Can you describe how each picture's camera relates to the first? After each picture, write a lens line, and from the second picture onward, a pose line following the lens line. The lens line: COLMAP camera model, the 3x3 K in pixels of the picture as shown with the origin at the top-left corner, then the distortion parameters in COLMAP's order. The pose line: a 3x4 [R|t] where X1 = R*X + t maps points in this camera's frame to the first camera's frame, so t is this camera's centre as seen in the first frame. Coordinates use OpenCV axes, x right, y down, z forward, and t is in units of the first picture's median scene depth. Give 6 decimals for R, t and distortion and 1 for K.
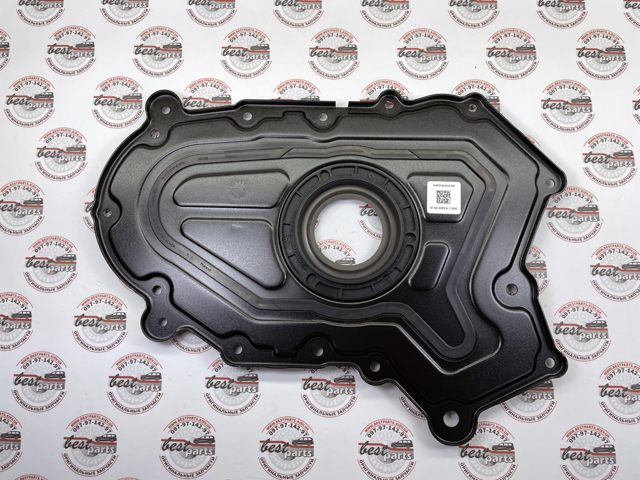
lens RADIAL K [[478.9, 0, 319.6], [0, 478.9, 239.3], [0, 0, 1]] dist [0.031756, -0.040752]
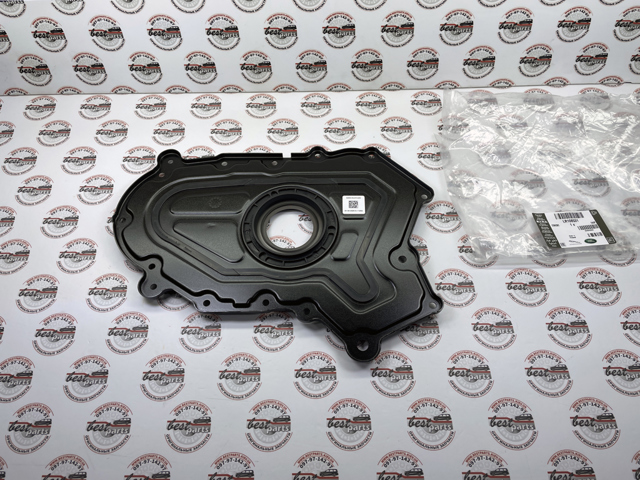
lens RADIAL K [[478.9, 0, 318.5], [0, 478.9, 238.9], [0, 0, 1]] dist [0.031756, -0.040752]
pose [[0.999787, -0.014061, 0.015089, 0.126627], [0.018688, 0.927136, -0.374259, 0.563551], [-0.008727, 0.374461, 0.927202, -0.333193]]
